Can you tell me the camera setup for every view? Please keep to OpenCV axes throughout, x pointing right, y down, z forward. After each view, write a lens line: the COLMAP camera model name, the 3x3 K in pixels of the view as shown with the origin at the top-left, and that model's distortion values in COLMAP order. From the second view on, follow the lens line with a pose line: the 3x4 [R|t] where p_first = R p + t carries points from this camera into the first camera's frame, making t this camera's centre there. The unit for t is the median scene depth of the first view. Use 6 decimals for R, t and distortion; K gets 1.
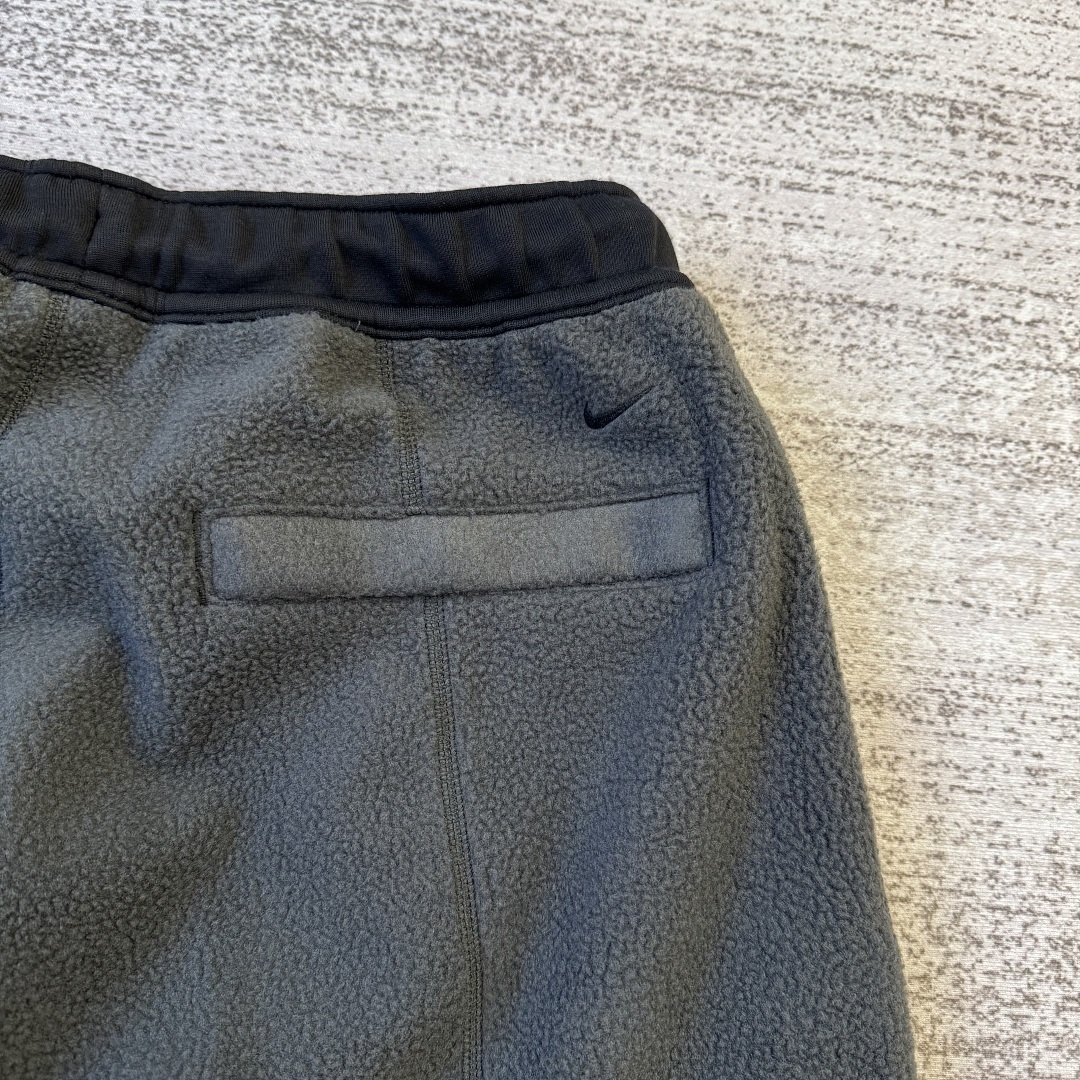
lens RADIAL K [[1071.4, 0, 535.3], [0, 1071.4, 541.3], [0, 0, 1]] dist [-0.023007, -0.008289]
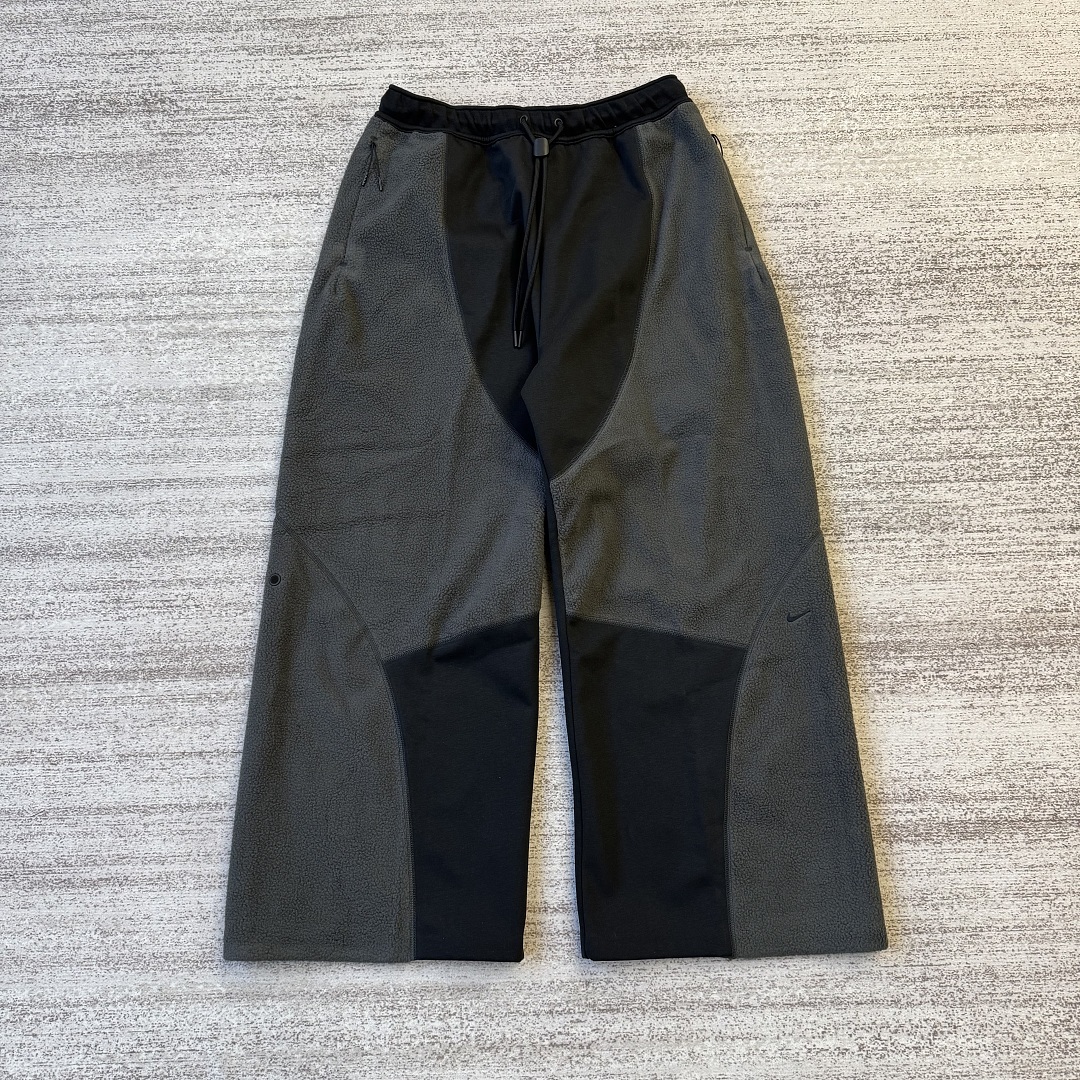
lens RADIAL K [[982.8, 0, 539.2], [0, 982.8, 549.5], [0, 0, 1]] dist [0.038483, -0.085507]
pose [[0.987601, -0.139933, -0.071158, -0.420245], [0.142277, 0.989402, 0.028990, 0.977267], [0.066347, -0.038755, 0.997044, -2.200890]]
